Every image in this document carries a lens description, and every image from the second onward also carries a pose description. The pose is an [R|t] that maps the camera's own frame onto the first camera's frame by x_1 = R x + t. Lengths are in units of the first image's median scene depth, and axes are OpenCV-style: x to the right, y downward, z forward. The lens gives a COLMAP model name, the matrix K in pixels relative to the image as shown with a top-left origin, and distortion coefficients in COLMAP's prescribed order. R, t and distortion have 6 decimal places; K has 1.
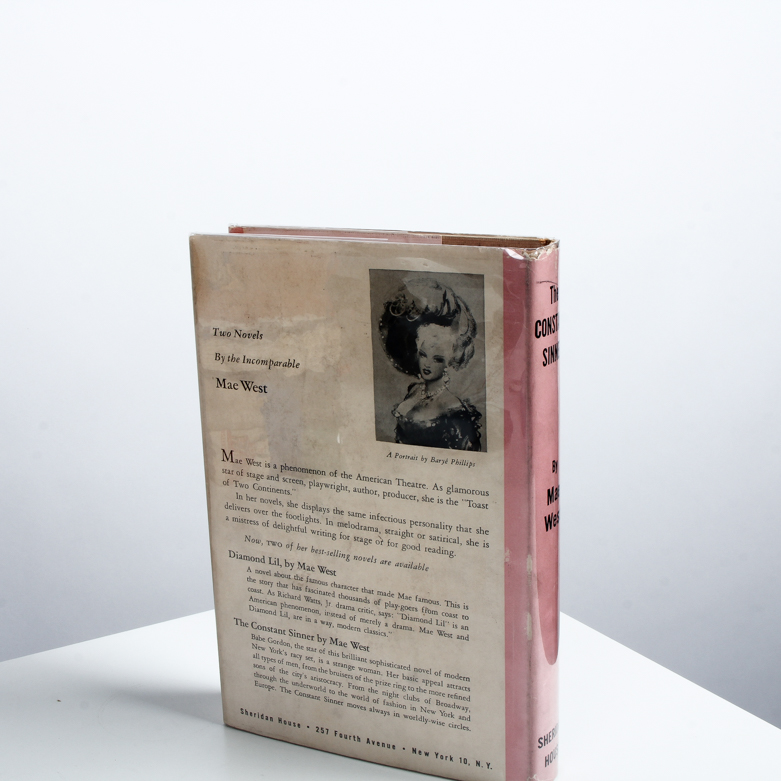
lens RADIAL K [[1430.3, 0, 390.8], [0, 1430.3, 392.5], [0, 0, 1]] dist [-0.113912, 0.000000]
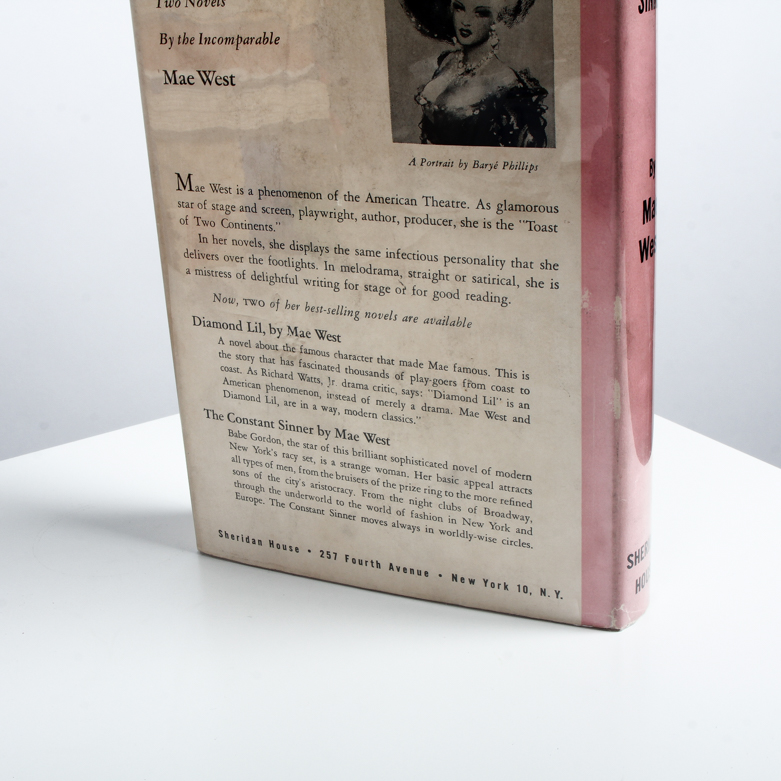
lens RADIAL K [[1430.3, 0, 390.5], [0, 1430.3, 388.8], [0, 0, 1]] dist [-0.113912, 0.000000]
pose [[0.999458, -0.031986, 0.007805, -0.020003], [0.030873, 0.992844, 0.115358, 0.069993], [-0.011439, -0.115054, 0.993293, 0.282160]]
